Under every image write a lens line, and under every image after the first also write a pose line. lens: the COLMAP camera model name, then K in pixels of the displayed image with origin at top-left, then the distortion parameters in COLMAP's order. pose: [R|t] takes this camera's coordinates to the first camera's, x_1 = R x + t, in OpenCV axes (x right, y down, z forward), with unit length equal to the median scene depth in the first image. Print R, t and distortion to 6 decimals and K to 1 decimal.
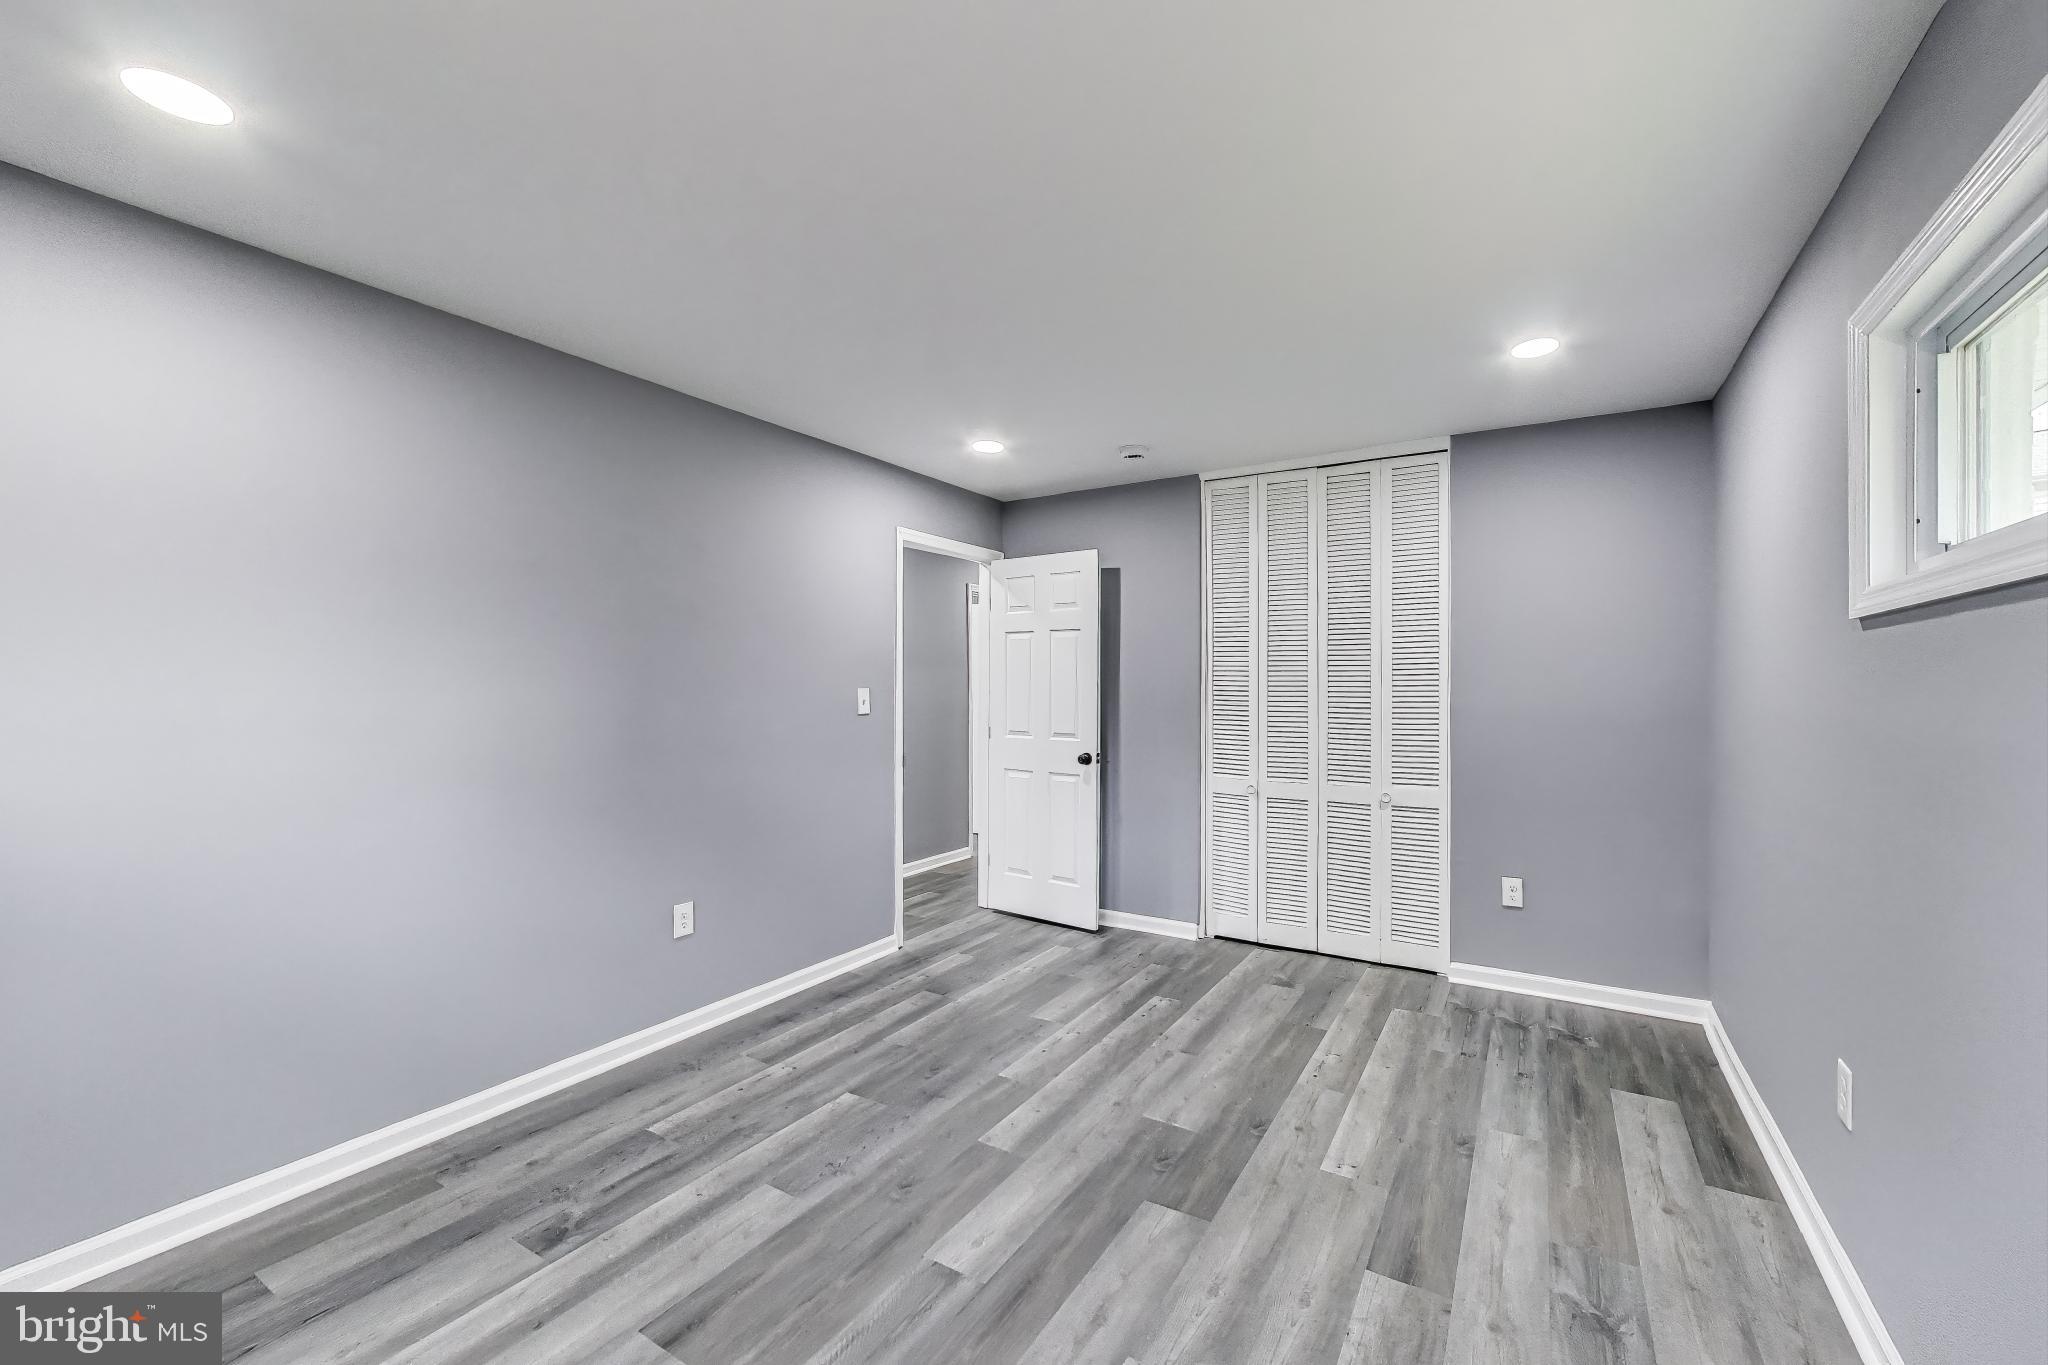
lens RADIAL K [[773.3, 0, 1037.2], [0, 773.3, 675.1], [0, 0, 1]] dist [0.000519, 0.000055]
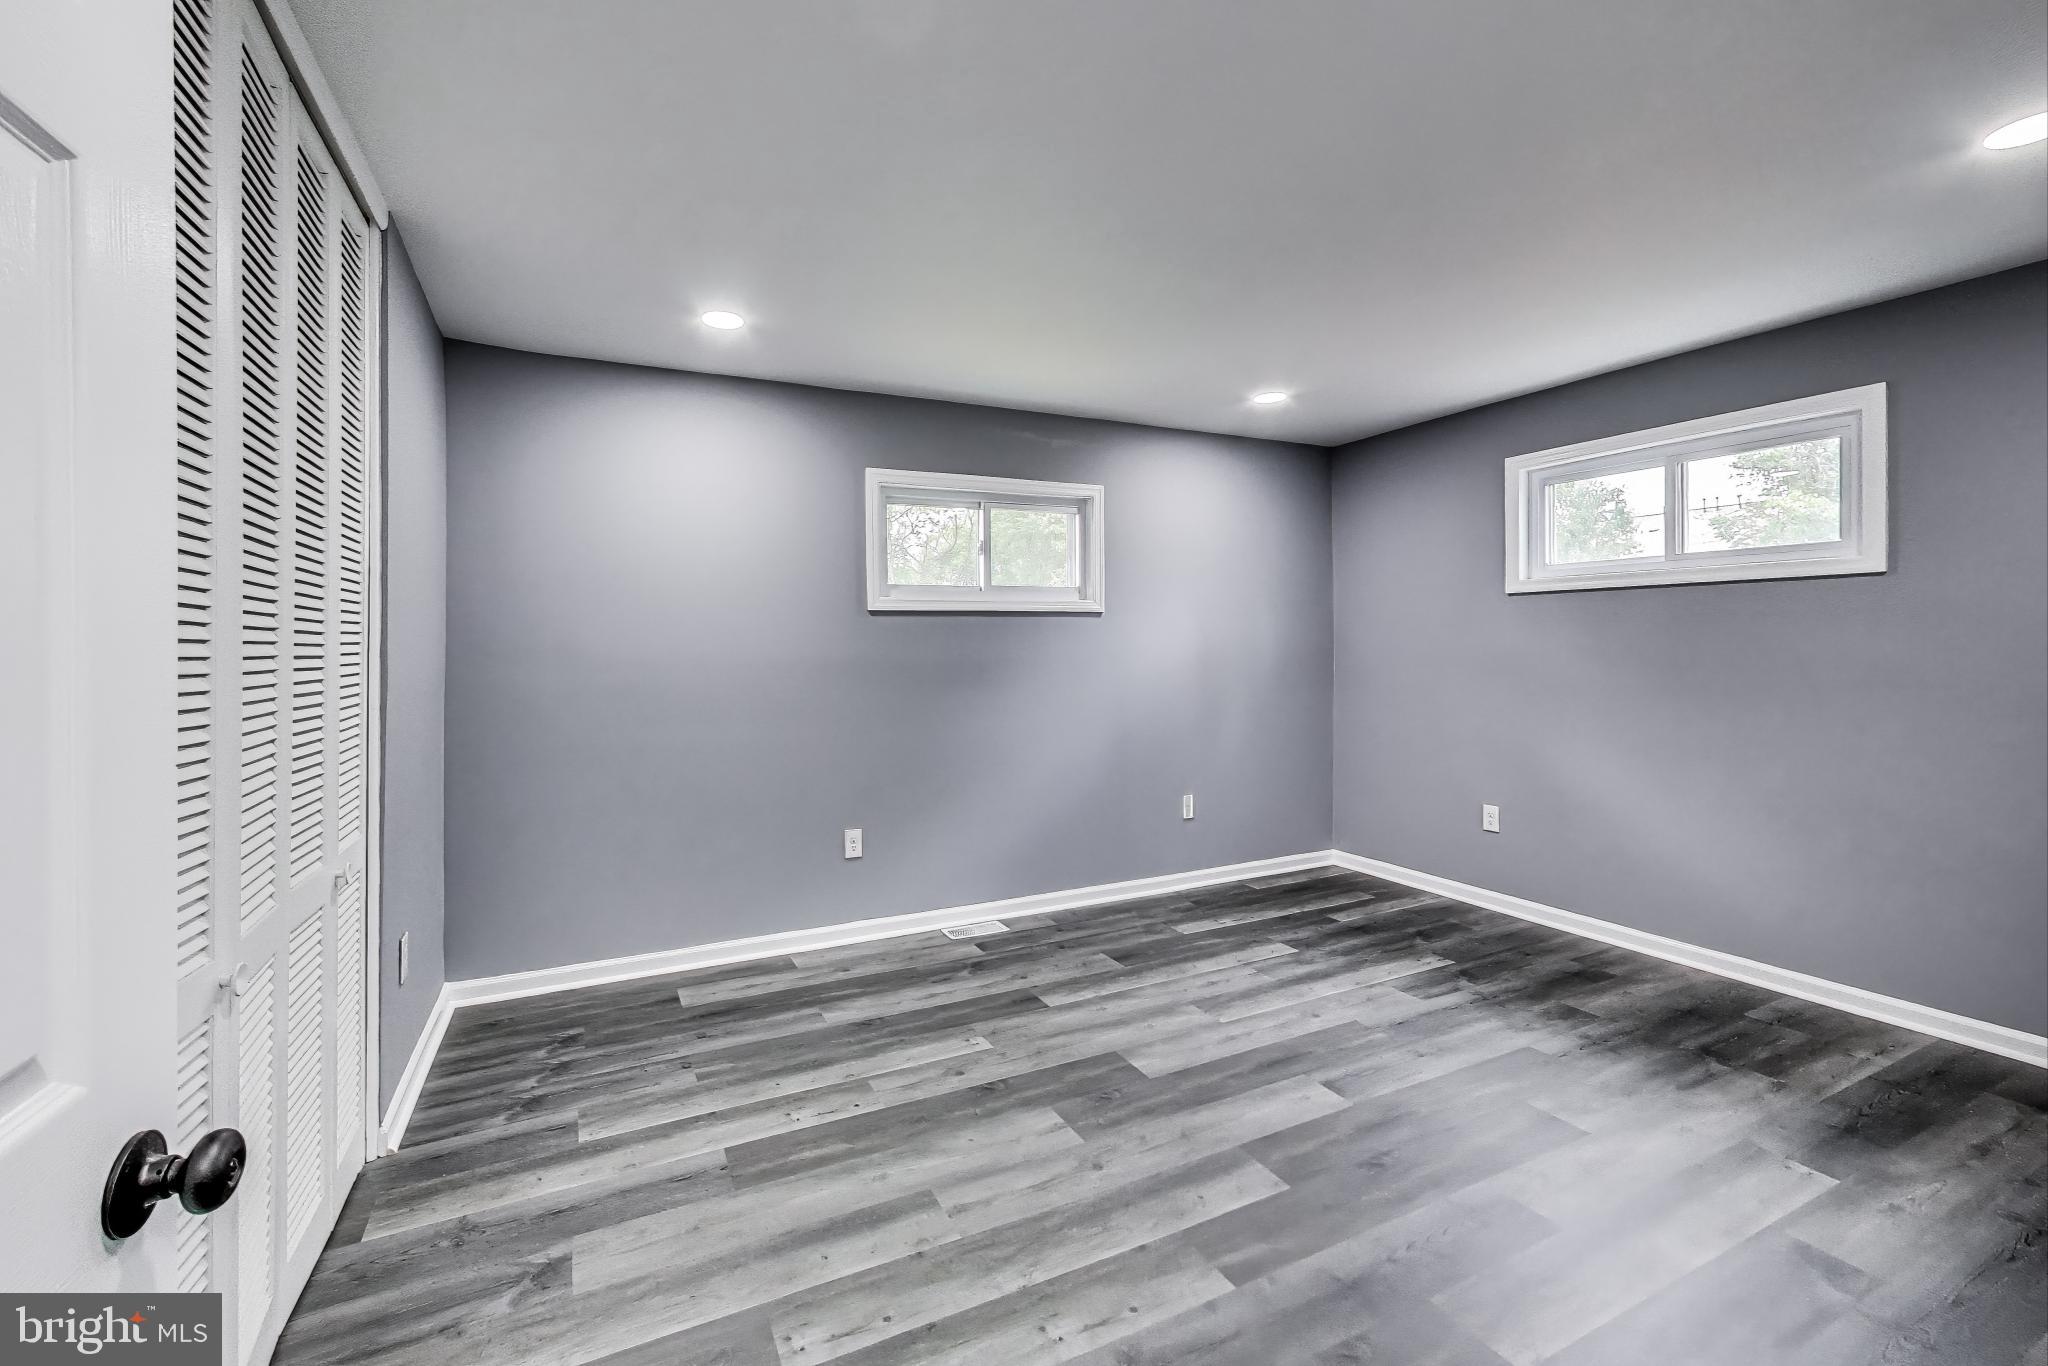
lens RADIAL K [[873.0, 0, 970.2], [0, 873.0, 646.8], [0, 0, 1]] dist [0.000189, -0.000295]
pose [[-0.866755, 0.005725, 0.498702, -0.237429], [0.000496, 0.999944, -0.010618, 0.034907], [-0.498735, -0.008956, -0.866708, 1.891980]]
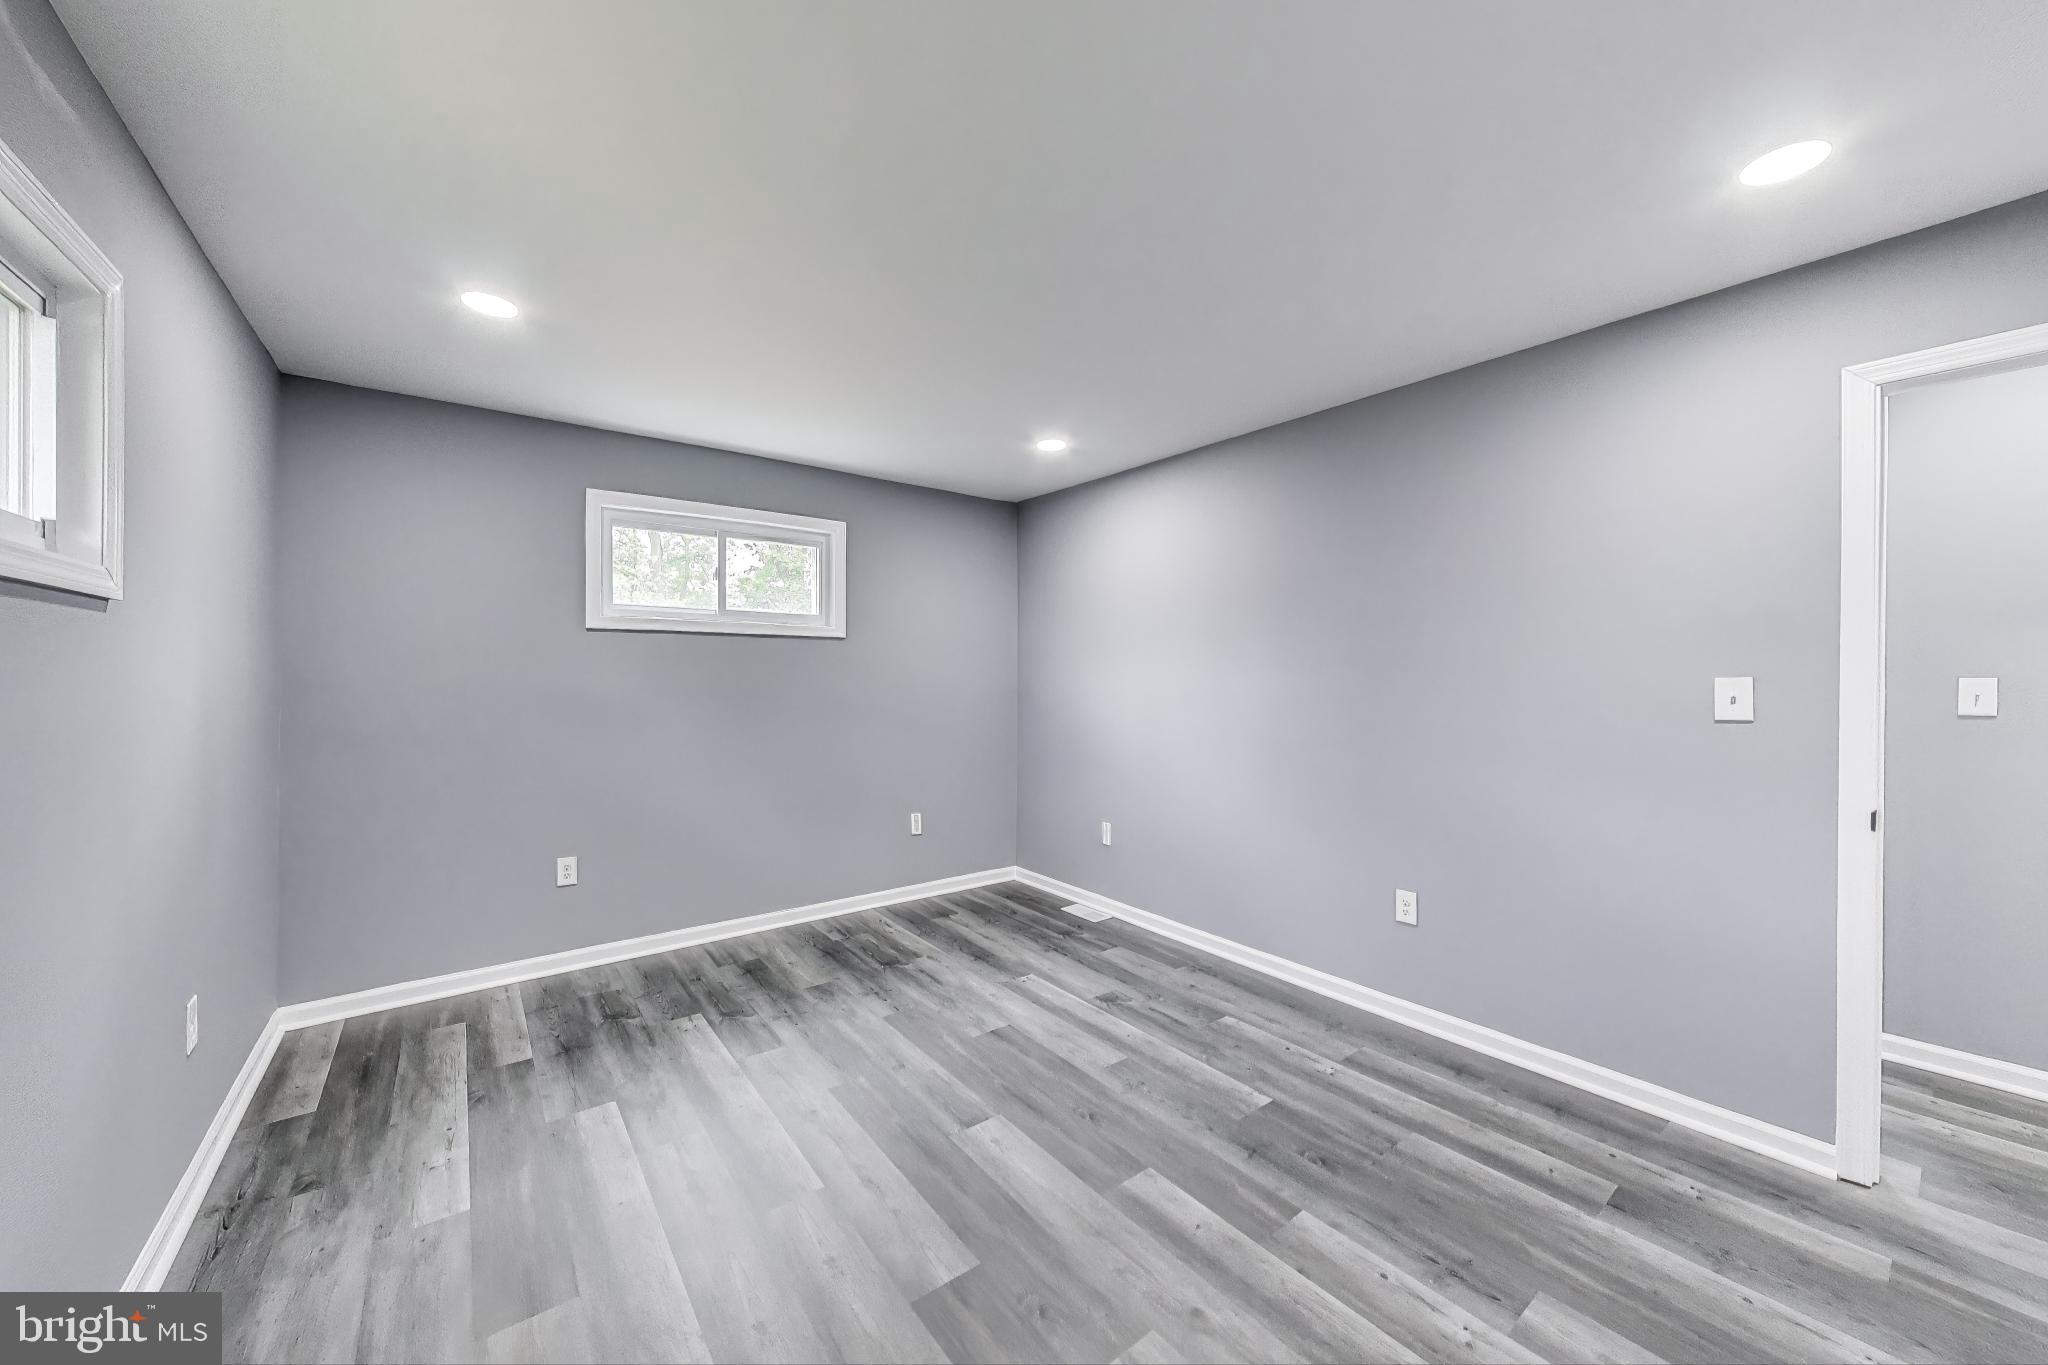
lens RADIAL K [[712.4, 0, 1063.4], [0, 712.4, 675.8], [0, 0, 1]] dist [-0.002228, -0.000127]
pose [[-0.285281, -0.002178, -0.958441, 0.729137], [0.013908, 0.999883, -0.006412, 0.021047], [0.958343, -0.015160, -0.285217, 1.100247]]
